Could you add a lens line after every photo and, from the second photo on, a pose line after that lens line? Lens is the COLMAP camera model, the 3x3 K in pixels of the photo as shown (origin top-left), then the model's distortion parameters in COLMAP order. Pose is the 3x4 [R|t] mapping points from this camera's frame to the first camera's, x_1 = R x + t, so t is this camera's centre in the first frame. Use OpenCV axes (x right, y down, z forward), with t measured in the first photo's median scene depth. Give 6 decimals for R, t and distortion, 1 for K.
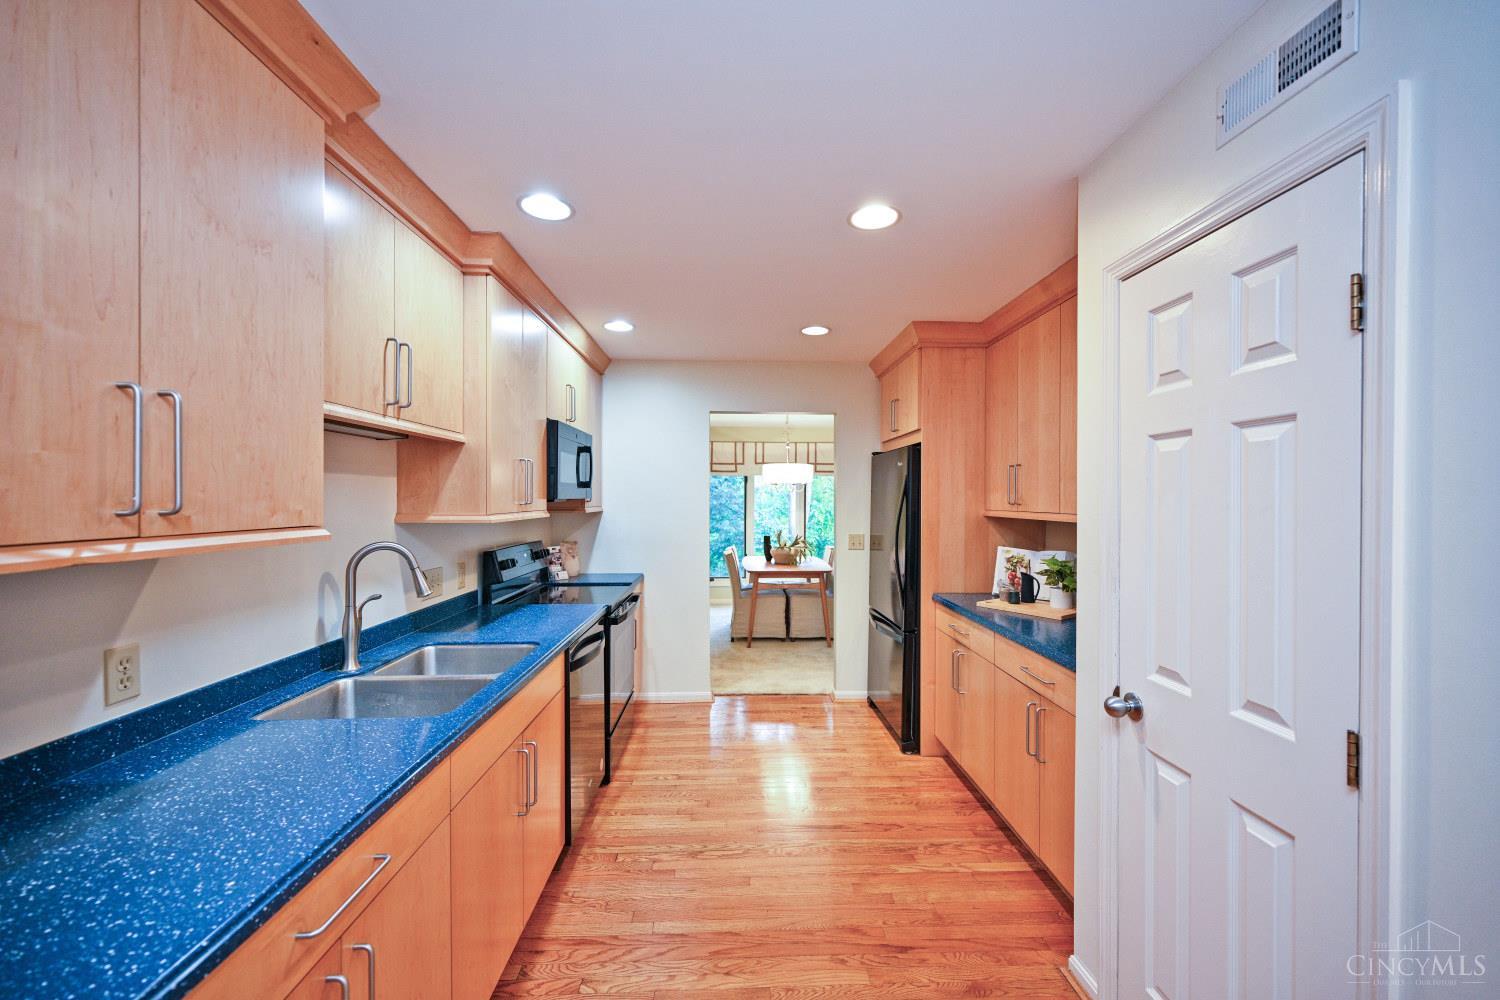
lens RADIAL K [[594.0, 0, 755.7], [0, 594.0, 501.8], [0, 0, 1]] dist [0.001518, -0.000964]
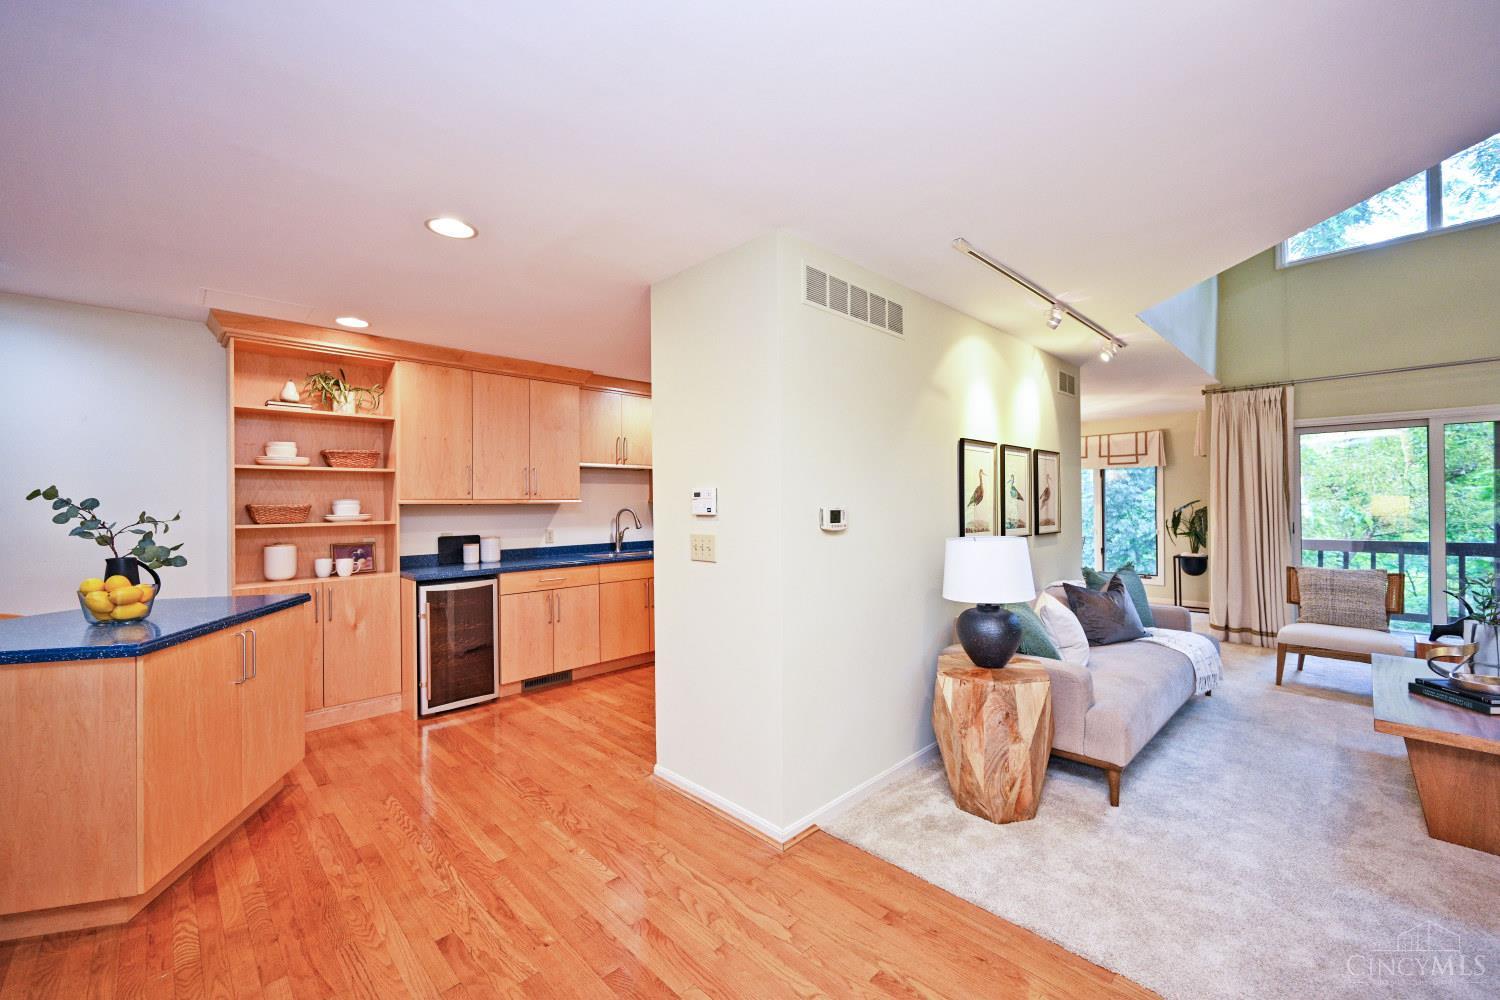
lens RADIAL K [[594.0, 0, 744.7], [0, 594.0, 501.7], [0, 0, 1]] dist [0.001518, -0.000964]
pose [[0.670666, -0.010194, -0.741690, 0.993201], [0.006525, 0.999948, -0.007843, 0.034497], [0.741731, 0.000420, 0.670697, -0.252703]]
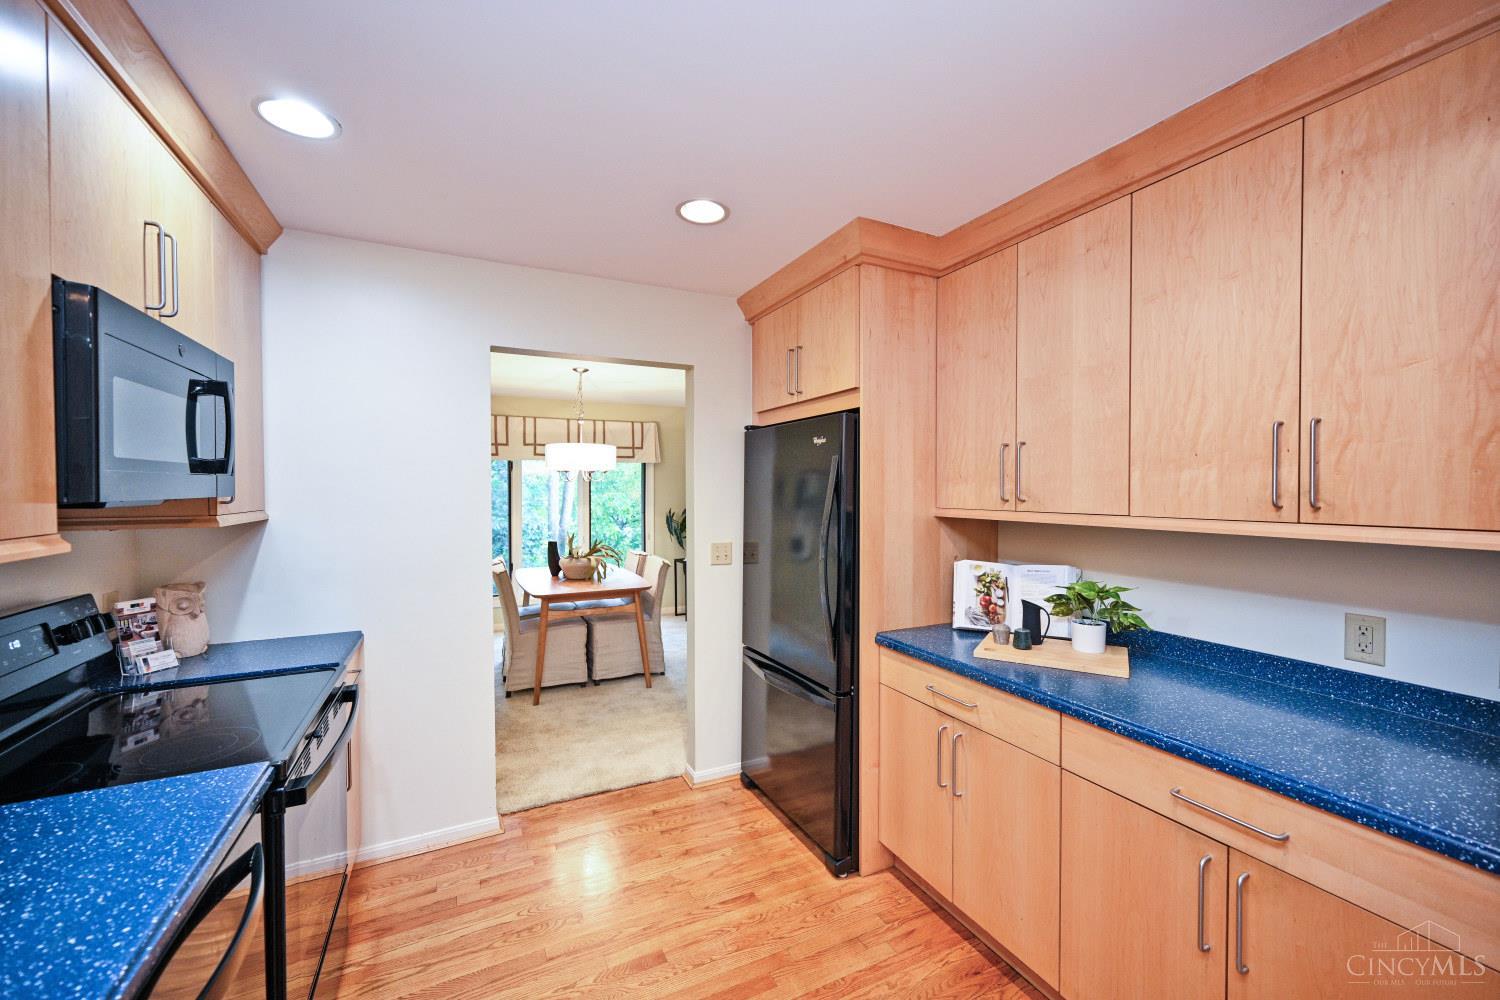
lens RADIAL K [[594.0, 0, 754.7], [0, 594.0, 499.1], [0, 0, 1]] dist [0.001518, -0.000964]
pose [[0.913971, -0.011158, 0.405626, -0.093690], [0.006136, 0.999888, 0.013678, -0.007596], [-0.405733, -0.010012, 0.913937, 0.417095]]
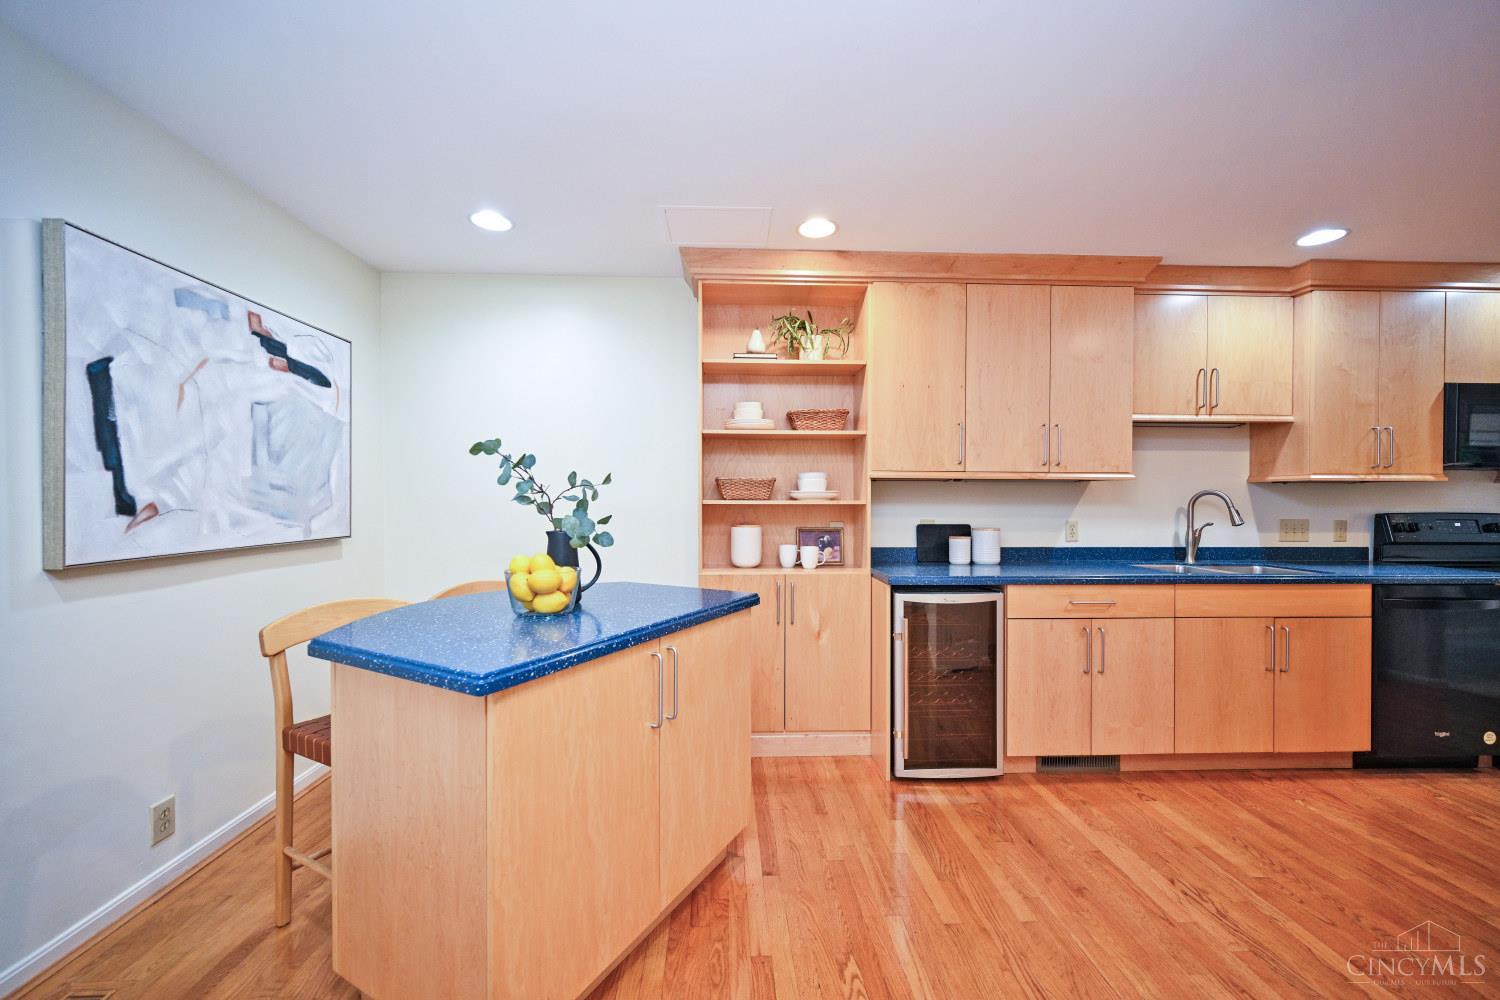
lens RADIAL K [[594.0, 0, 751.5], [0, 594.0, 499.2], [0, 0, 1]] dist [0.001518, -0.000964]
pose [[0.009240, -0.001518, -0.999956, 0.553487], [-0.009565, 0.999953, -0.001607, 0.059035], [0.999912, 0.009580, 0.009225, -0.158069]]
